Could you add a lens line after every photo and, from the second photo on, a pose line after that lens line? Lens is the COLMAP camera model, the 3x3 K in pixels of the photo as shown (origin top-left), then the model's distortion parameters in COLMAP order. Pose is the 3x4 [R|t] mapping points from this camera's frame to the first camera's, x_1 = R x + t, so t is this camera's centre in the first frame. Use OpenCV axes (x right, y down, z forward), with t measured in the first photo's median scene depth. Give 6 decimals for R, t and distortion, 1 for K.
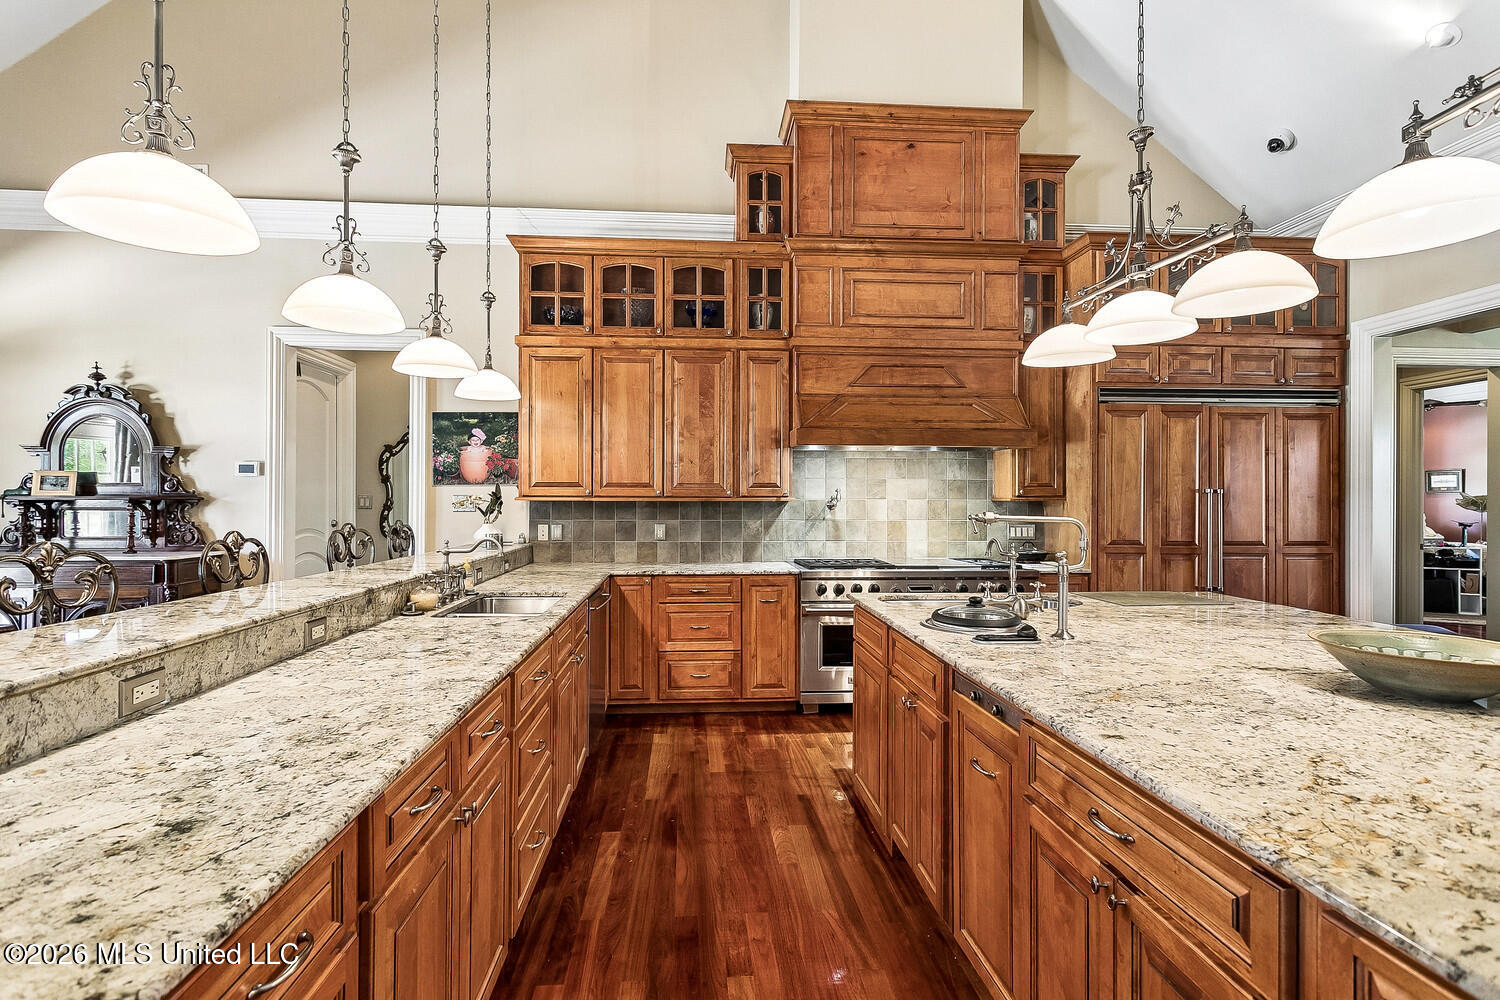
lens RADIAL K [[715.3, 0, 740.4], [0, 715.3, 499.7], [0, 0, 1]] dist [0.000870, 0.002073]
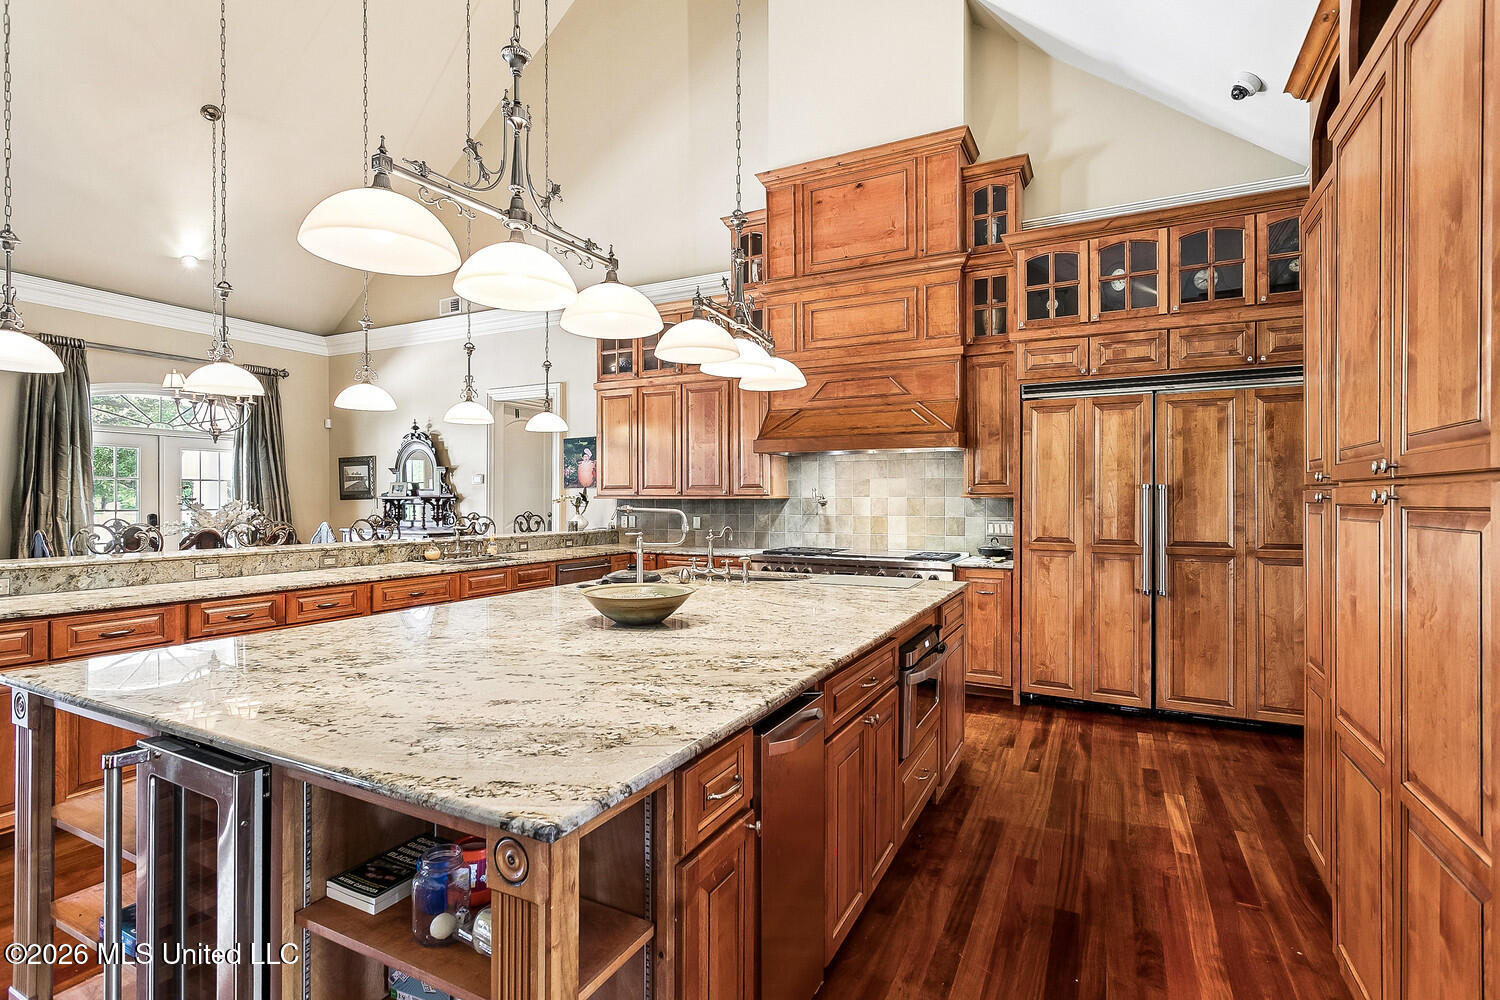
lens RADIAL K [[715.3, 0, 743.1], [0, 715.3, 496.5], [0, 0, 1]] dist [0.000870, 0.002073]
pose [[0.853425, -0.003959, -0.521200, 0.668836], [0.001855, 0.999988, -0.004557, 0.003850], [0.521212, 0.002923, 0.853422, -0.063404]]
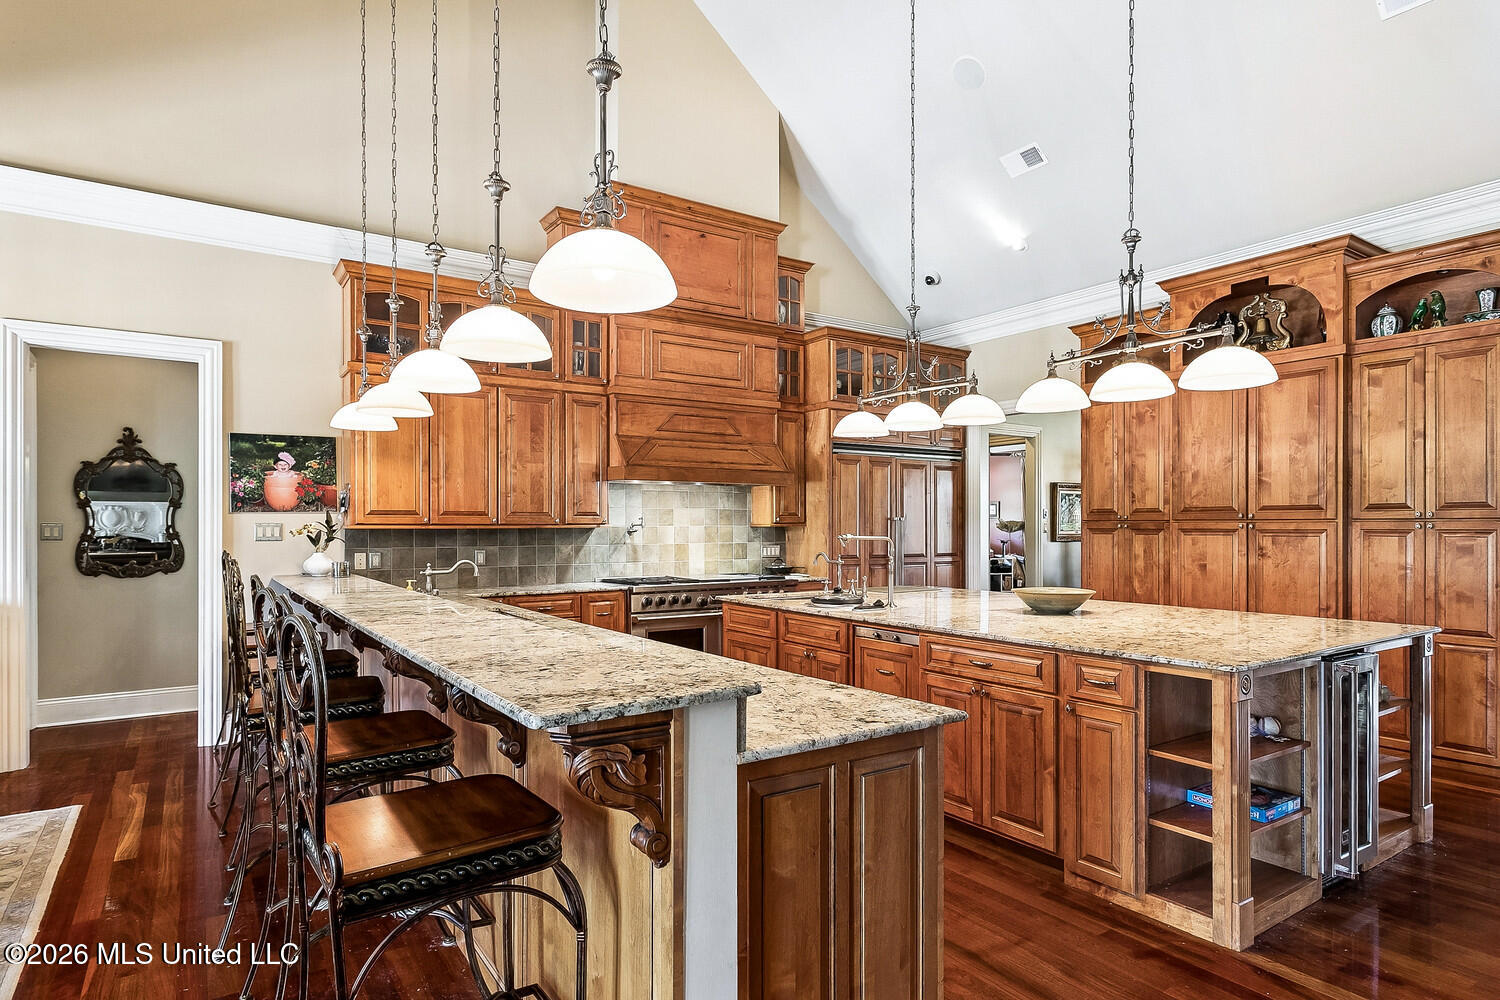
lens RADIAL K [[830.0, 0, 755.1], [0, 830.0, 525.5], [0, 0, 1]] dist [0.000882, 0.000721]
pose [[0.863332, -0.004151, 0.504619, -0.398568], [0.003460, 0.999991, 0.002306, -0.003942], [-0.504624, -0.000246, 0.863339, -0.264294]]
